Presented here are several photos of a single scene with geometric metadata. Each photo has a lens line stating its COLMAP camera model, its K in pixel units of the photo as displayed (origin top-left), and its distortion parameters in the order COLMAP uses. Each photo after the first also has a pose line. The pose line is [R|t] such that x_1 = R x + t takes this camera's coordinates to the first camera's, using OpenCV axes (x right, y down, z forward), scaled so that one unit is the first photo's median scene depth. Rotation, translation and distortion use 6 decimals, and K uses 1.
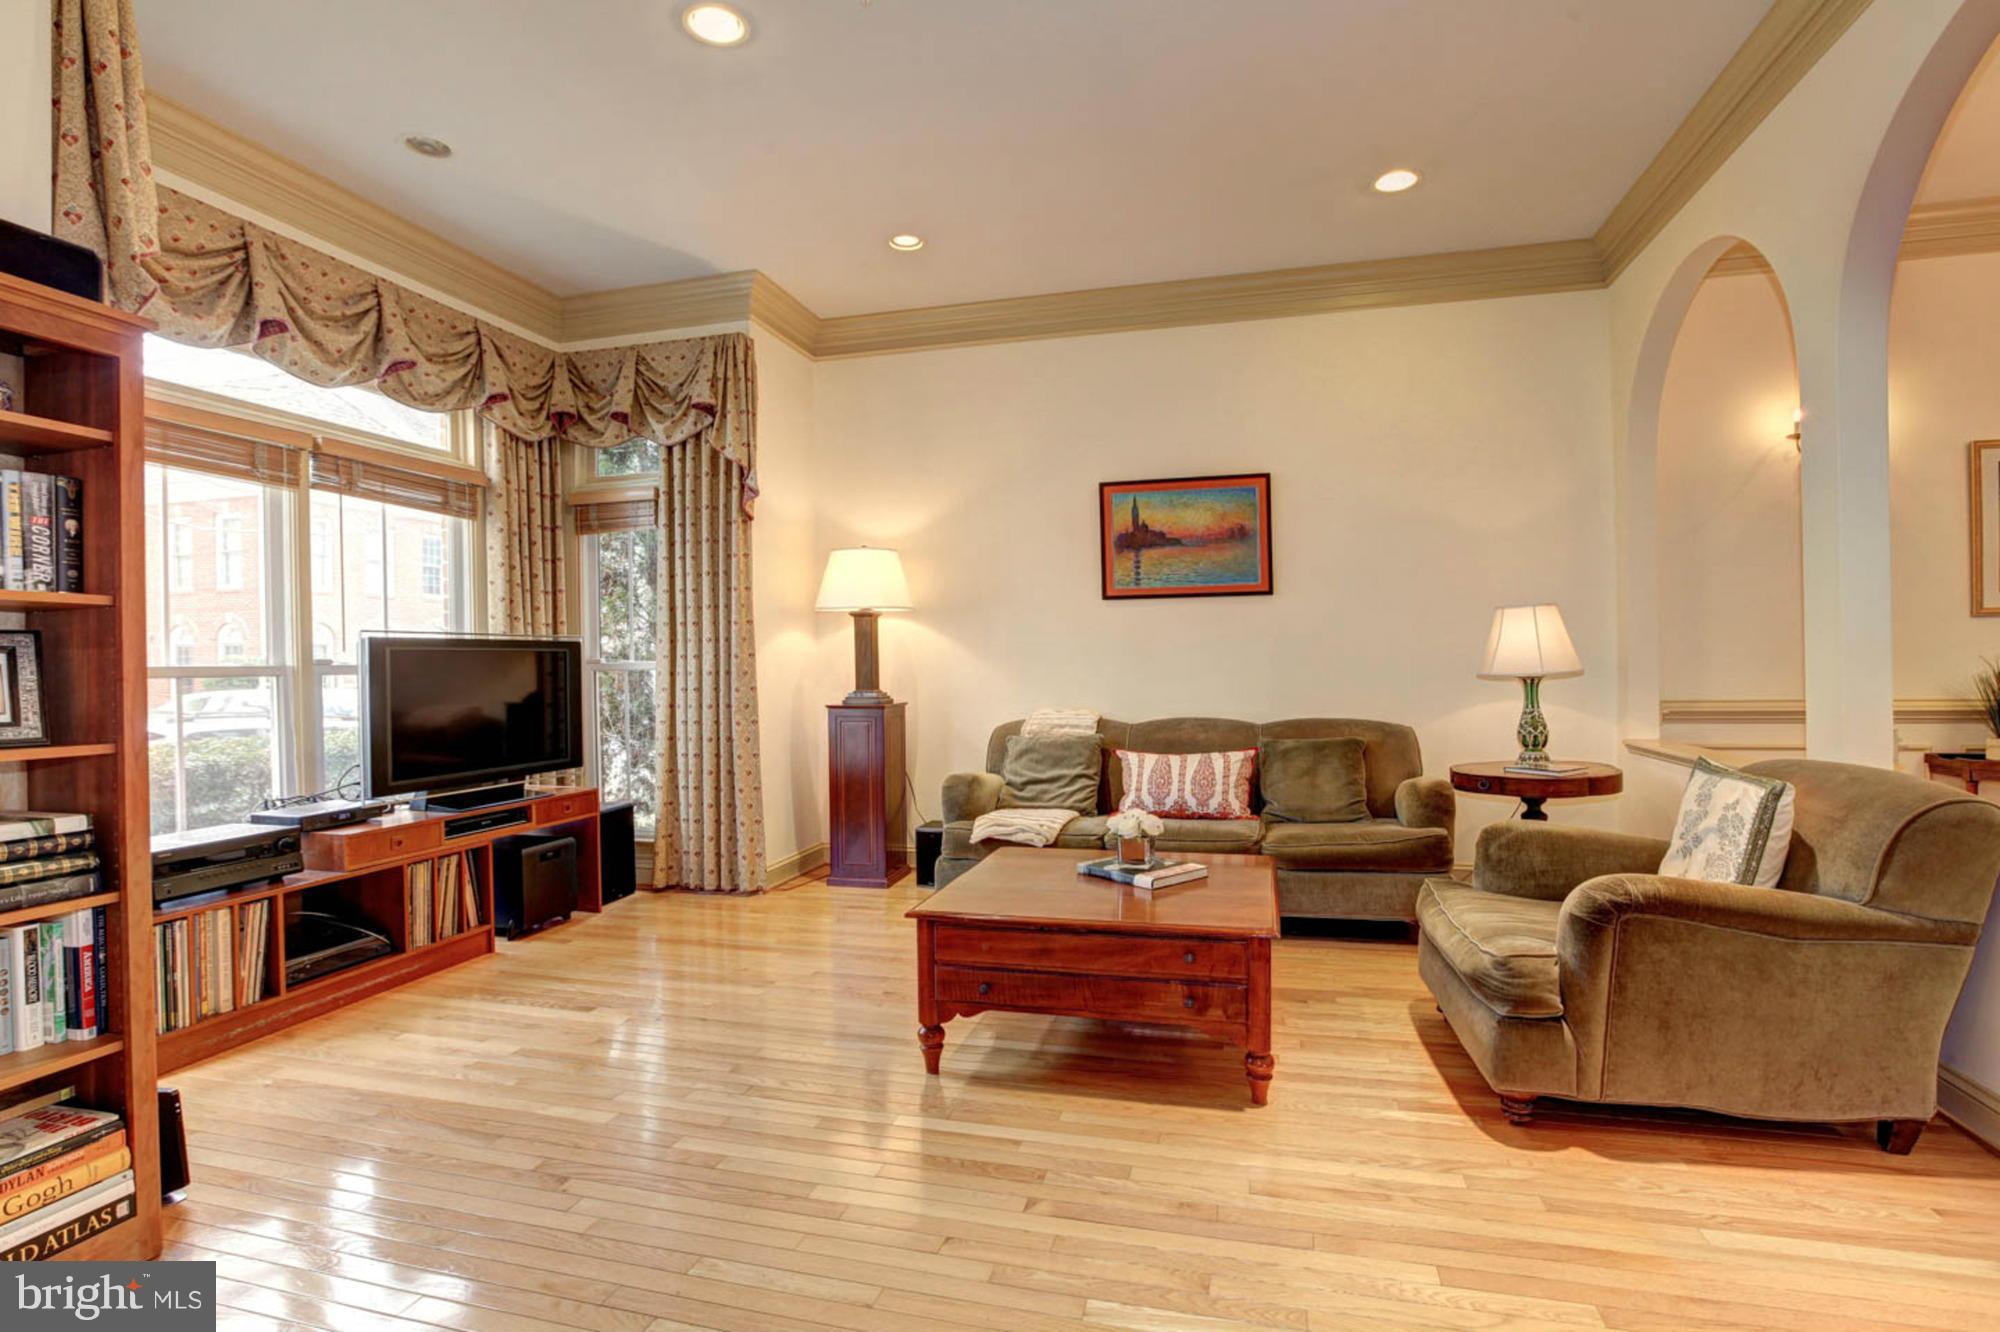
lens RADIAL K [[913.9, 0, 1010.0], [0, 913.9, 669.6], [0, 0, 1]] dist [-0.025203, 0.002364]
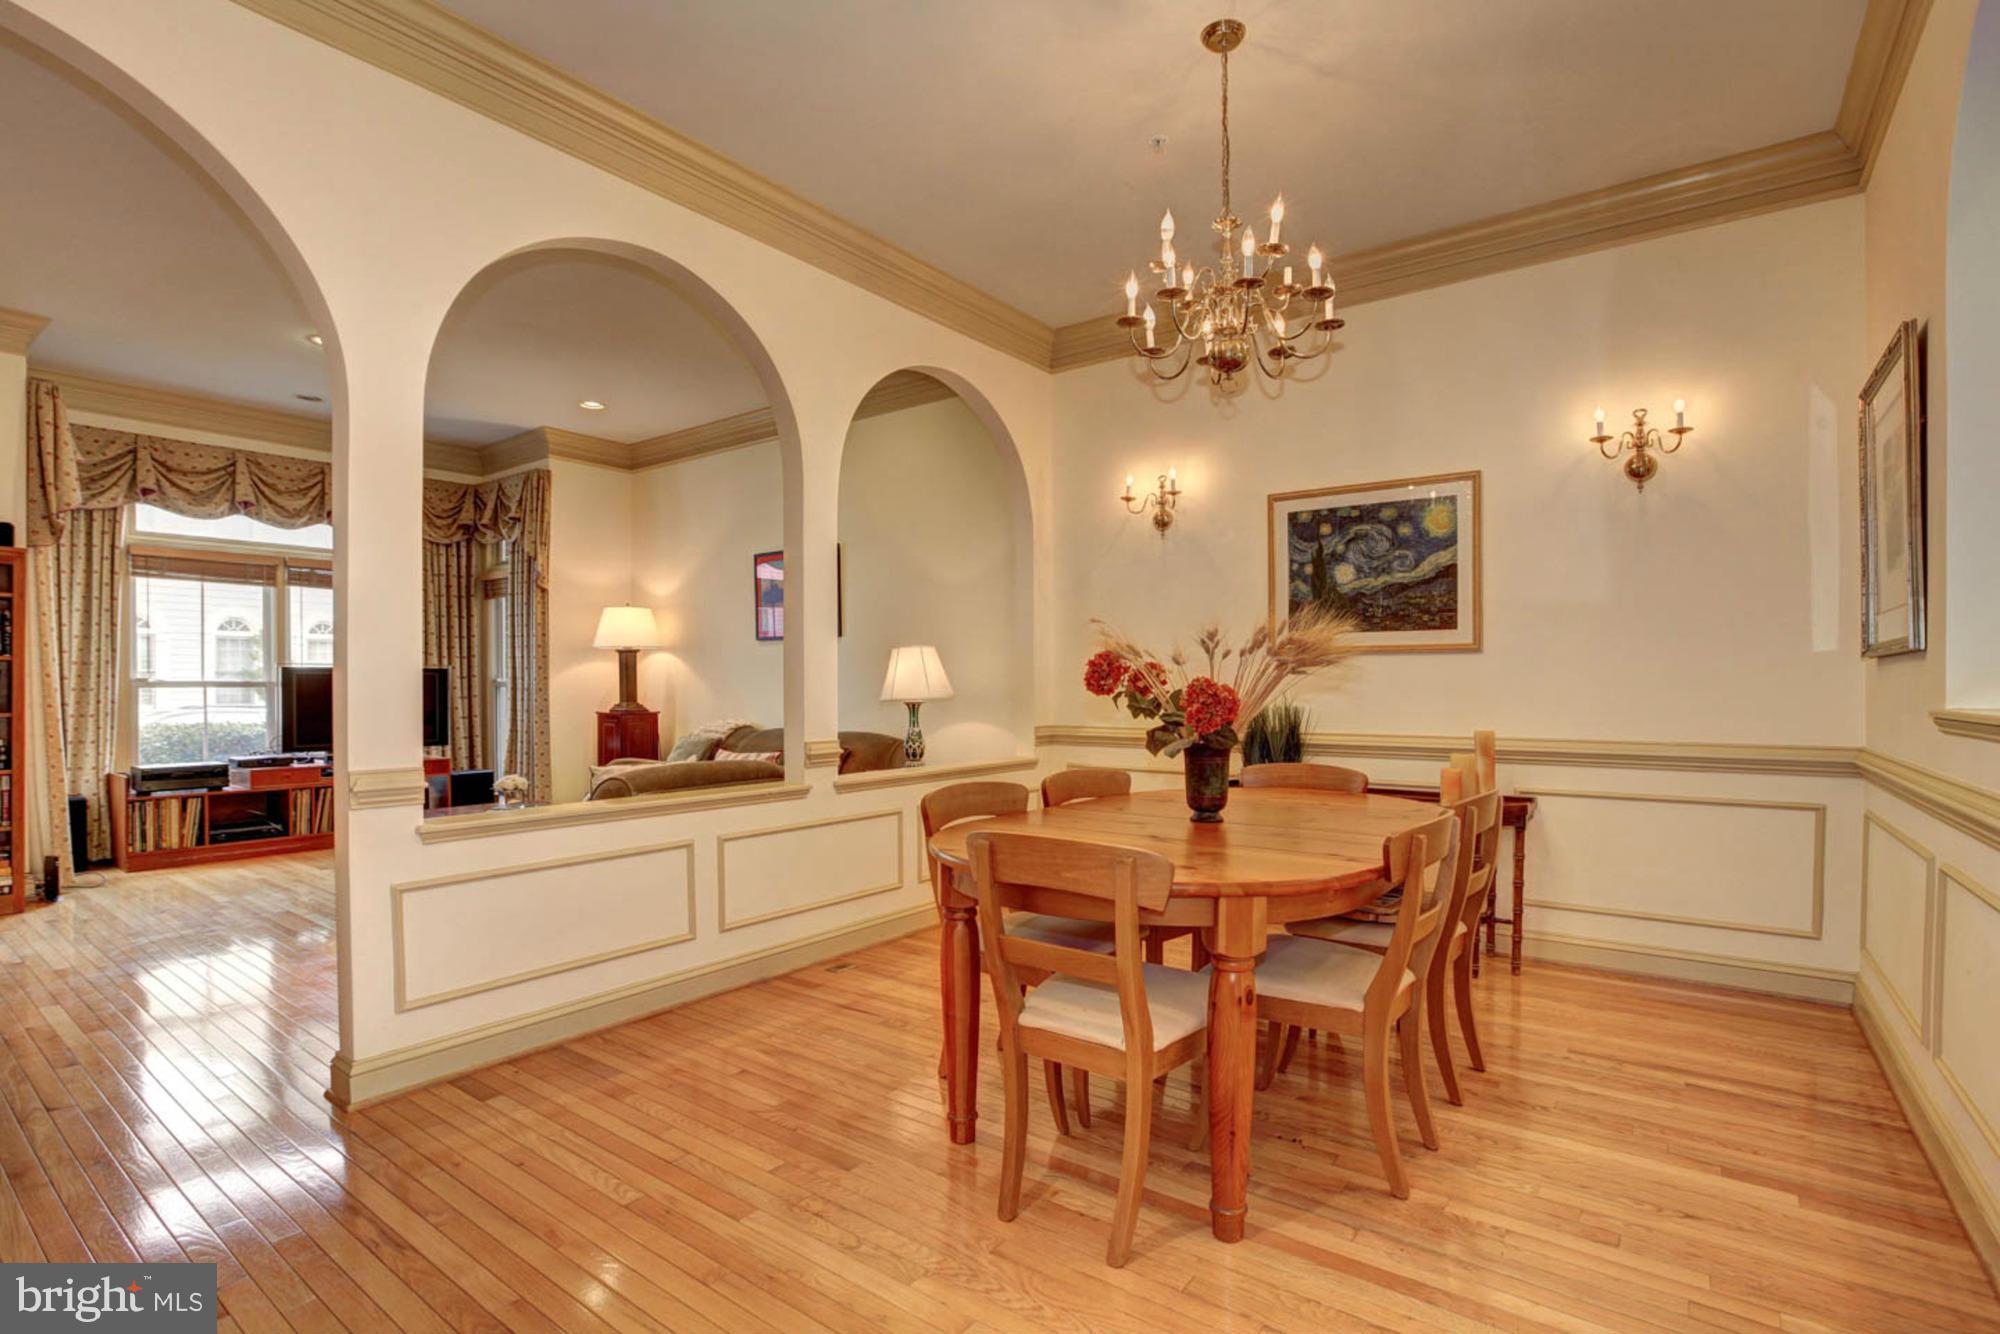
lens RADIAL K [[913.9, 0, 1025.6], [0, 913.9, 693.8], [0, 0, 1]] dist [-0.025203, 0.002364]
pose [[0.932665, 0.018453, -0.360272, 1.024885], [-0.015749, 0.999821, 0.010439, -0.017519], [0.360401, -0.004062, 0.932789, -0.133845]]
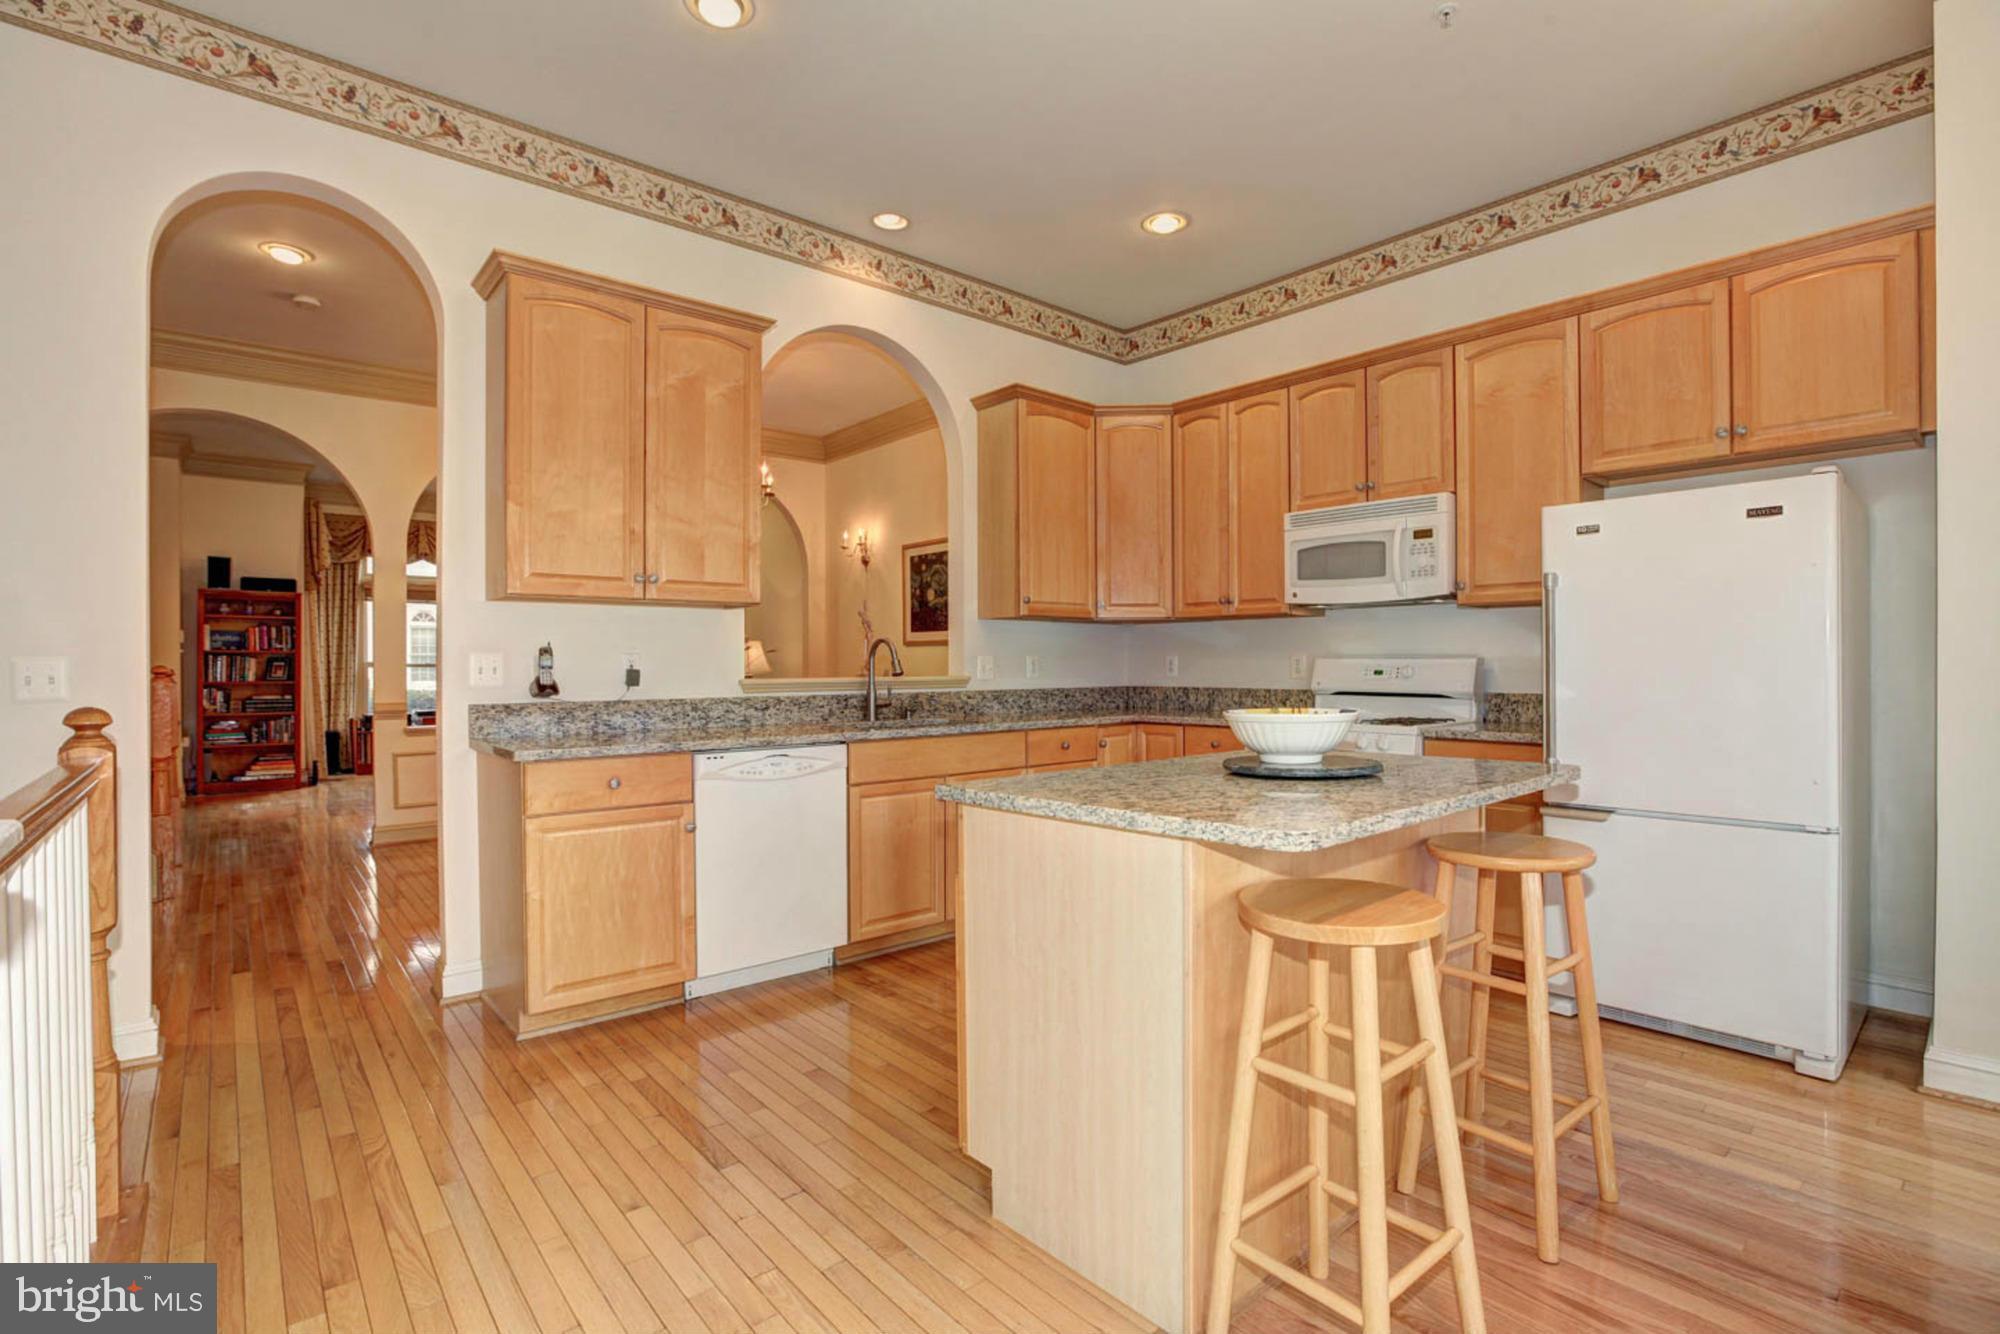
lens RADIAL K [[913.9, 0, 982.2], [0, 913.9, 661.7], [0, 0, 1]] dist [-0.025203, 0.002364]
pose [[0.814299, 0.010559, -0.580349, 1.900087], [-0.008899, 0.999944, 0.005707, -0.033478], [0.580377, 0.000518, 0.814348, -0.322123]]
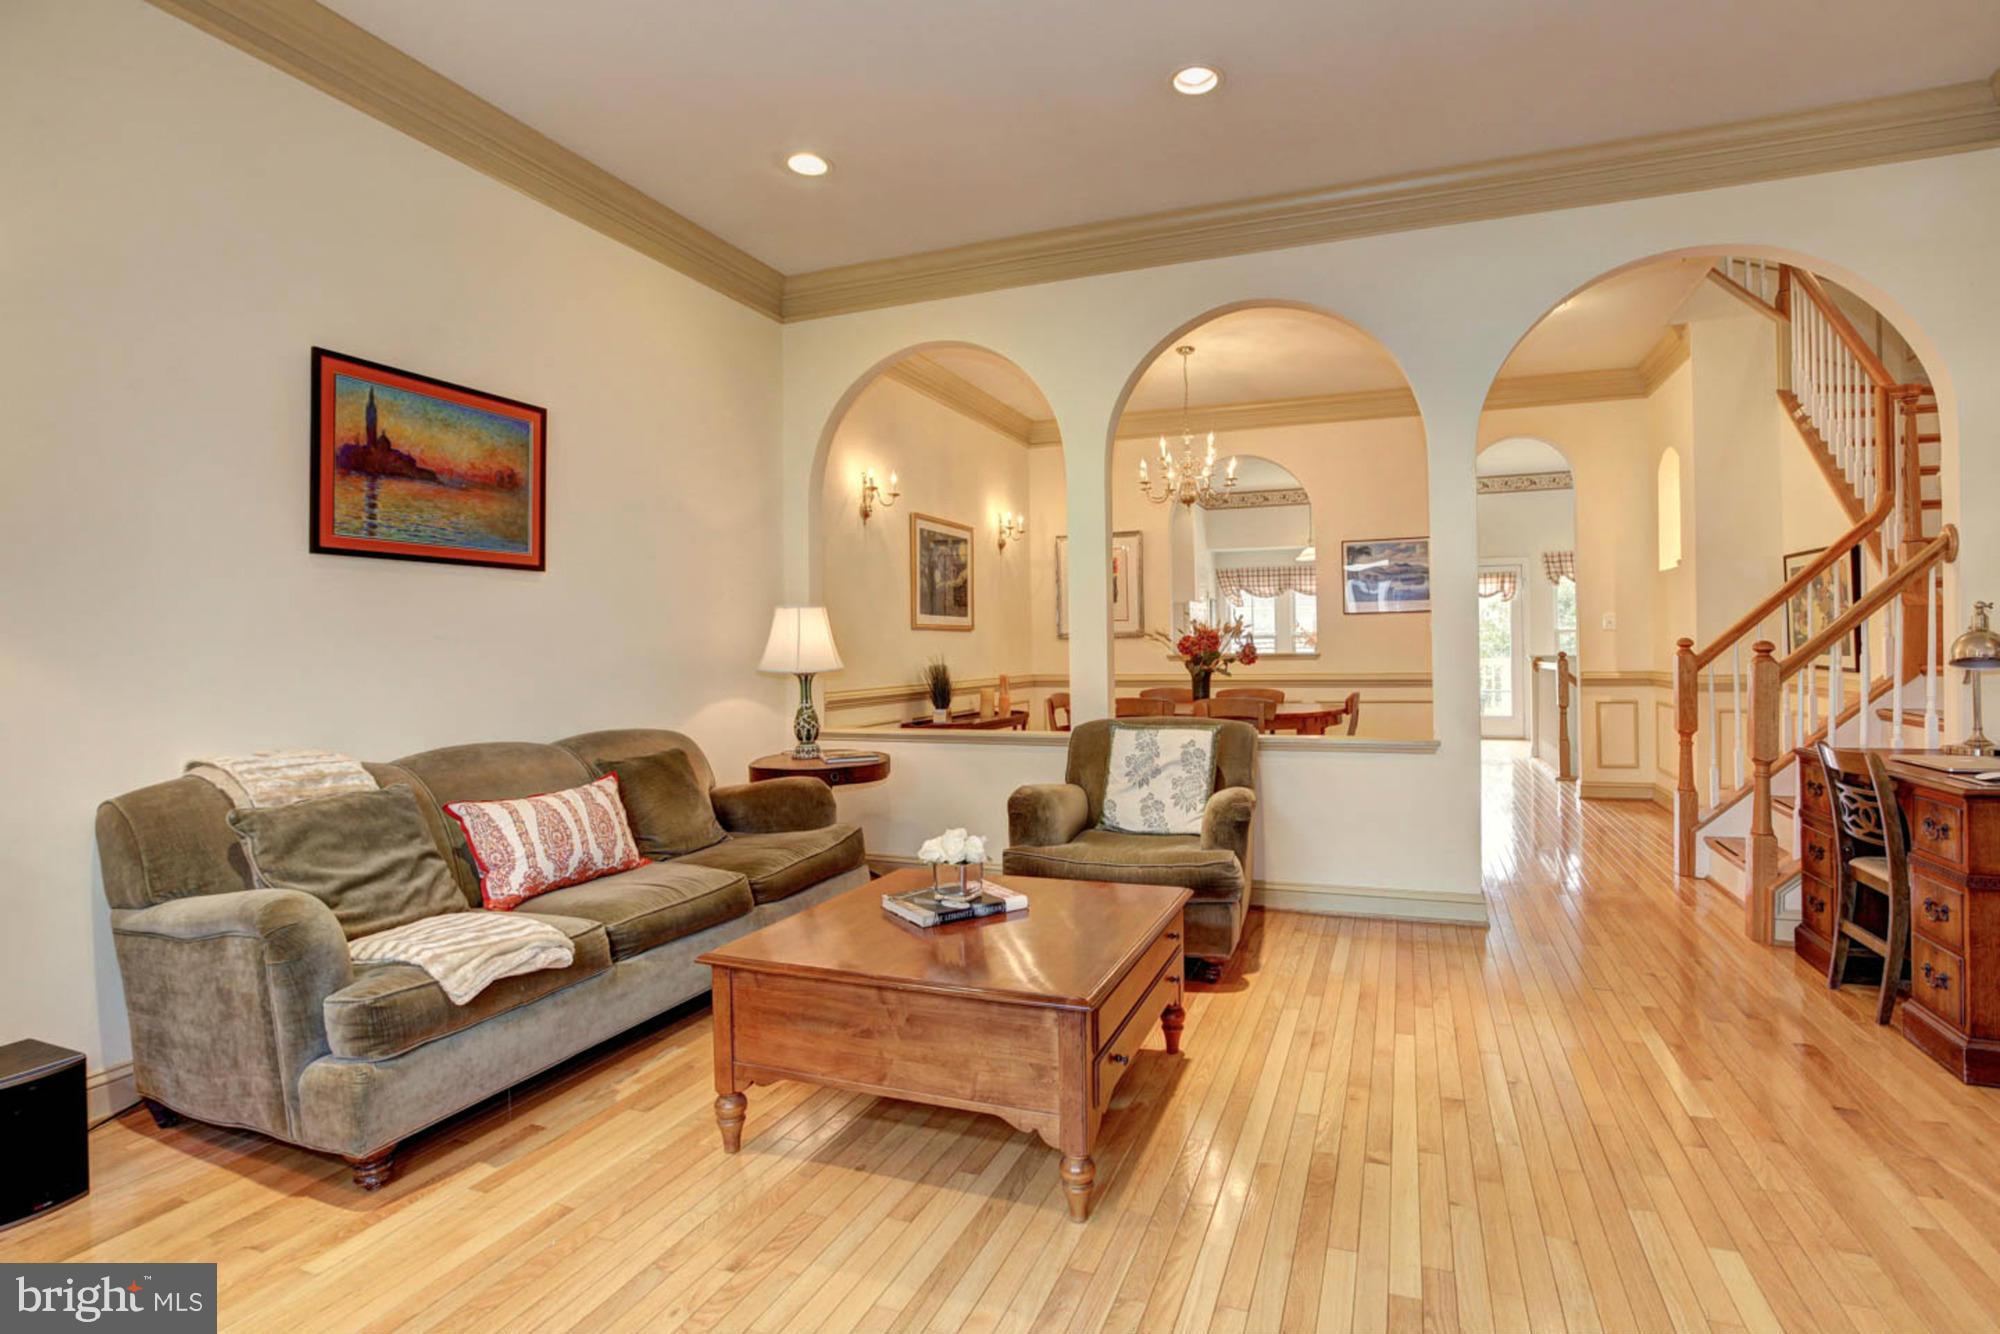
lens RADIAL K [[1030.1, 0, 1000.3], [0, 1030.1, 657.7], [0, 0, 1]] dist [-0.022889, 0.001596]
pose [[0.121066, 0.004453, 0.992635, -0.508193], [0.018948, 0.999797, -0.006796, 0.001388], [-0.992464, 0.019631, 0.120957, 0.534436]]
